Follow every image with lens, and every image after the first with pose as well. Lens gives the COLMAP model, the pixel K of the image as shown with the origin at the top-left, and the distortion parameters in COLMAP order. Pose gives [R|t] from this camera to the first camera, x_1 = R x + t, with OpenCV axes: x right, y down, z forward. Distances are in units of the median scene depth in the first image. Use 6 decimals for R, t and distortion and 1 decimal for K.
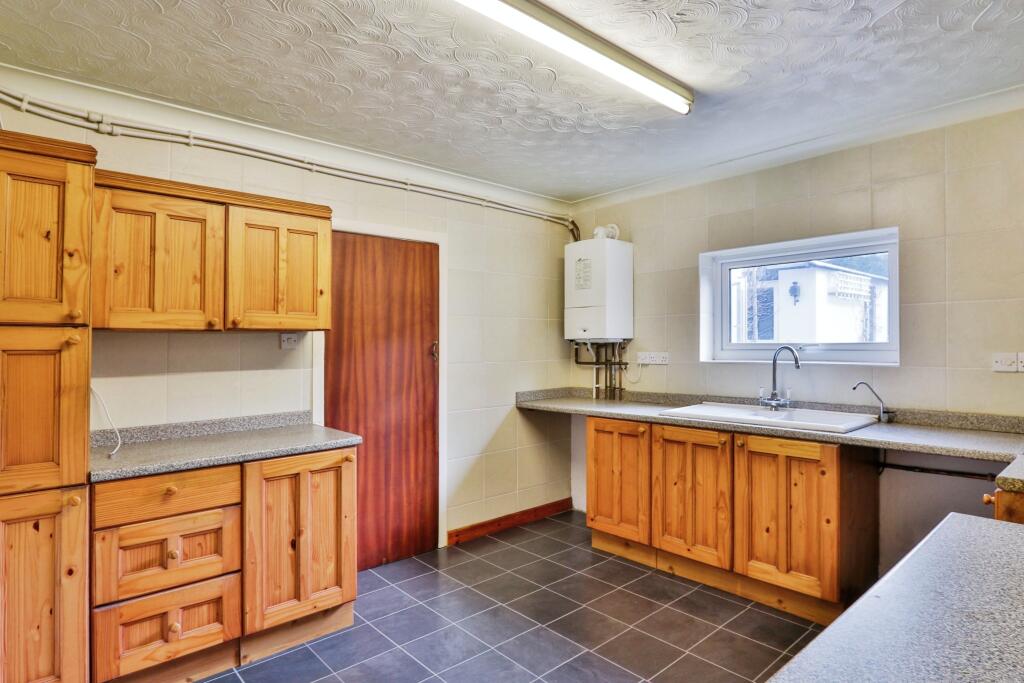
lens RADIAL K [[559.8, 0, 510.5], [0, 559.8, 346.4], [0, 0, 1]] dist [0.026967, 0.001720]
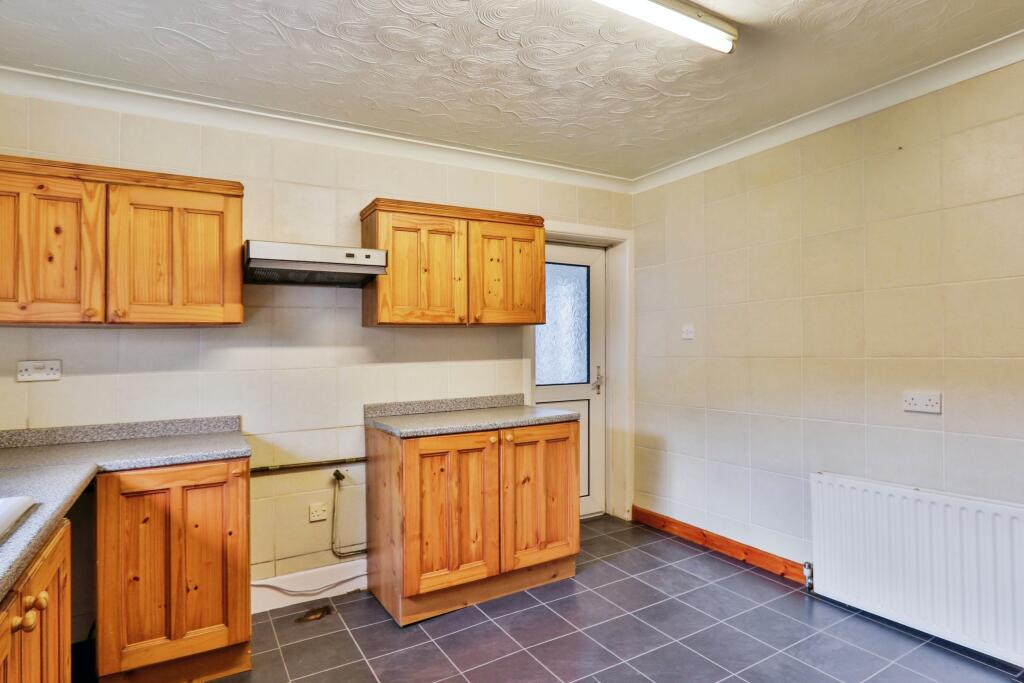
lens RADIAL K [[559.8, 0, 511.0], [0, 559.8, 333.7], [0, 0, 1]] dist [0.026967, 0.001720]
pose [[0.975005, 0.002851, -0.222166, 0.277622], [-0.006179, 0.999879, -0.014289, -0.002359], [0.222098, 0.015305, 0.974904, 0.230970]]
